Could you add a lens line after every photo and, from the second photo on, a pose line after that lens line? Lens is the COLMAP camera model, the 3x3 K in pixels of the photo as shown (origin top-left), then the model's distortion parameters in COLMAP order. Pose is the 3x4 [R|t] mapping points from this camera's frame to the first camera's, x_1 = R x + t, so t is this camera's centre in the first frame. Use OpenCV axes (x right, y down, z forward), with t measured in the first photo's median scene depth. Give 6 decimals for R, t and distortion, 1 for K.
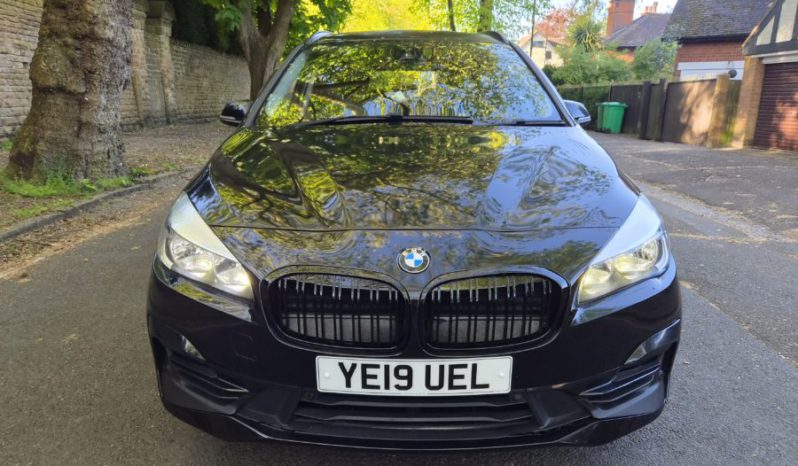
lens RADIAL K [[514.2, 0, 399.0], [0, 514.2, 233.0], [0, 0, 1]] dist [0.041576, -0.039560]
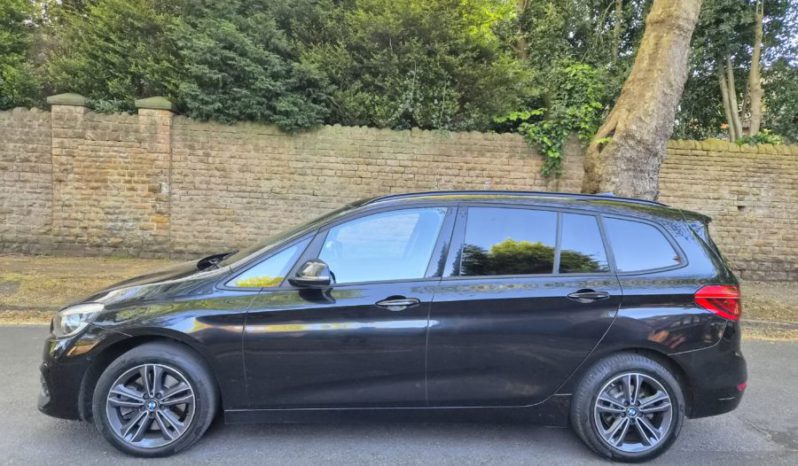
lens RADIAL K [[514.2, 0, 399.0], [0, 514.2, 233.0], [0, 0, 1]] dist [0.041576, -0.039560]
pose [[0.109917, 0.032408, -0.993412, 0.291449], [-0.283114, 0.959086, -0.000037, -0.075258], [0.952767, 0.281253, 0.114595, 0.219500]]
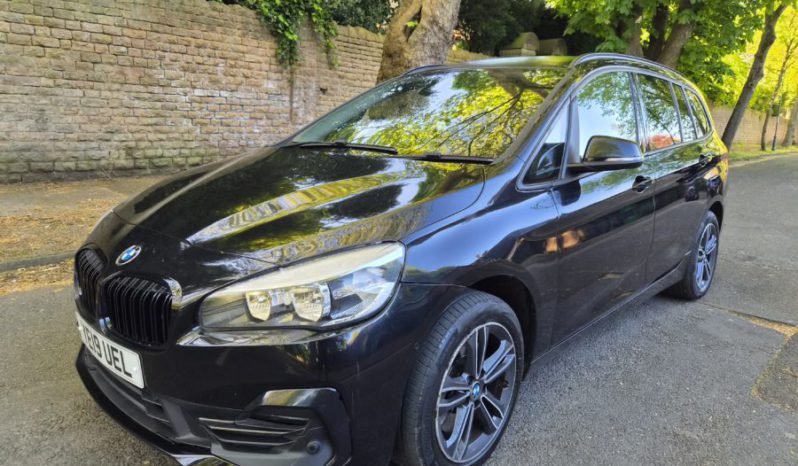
lens RADIAL K [[514.2, 0, 399.0], [0, 514.2, 233.0], [0, 0, 1]] dist [0.041576, -0.039560]
pose [[0.758564, 0.141827, -0.635976, 0.115351], [-0.177098, 0.984159, 0.008241, -0.010957], [0.627070, 0.106379, 0.771665, 0.041230]]
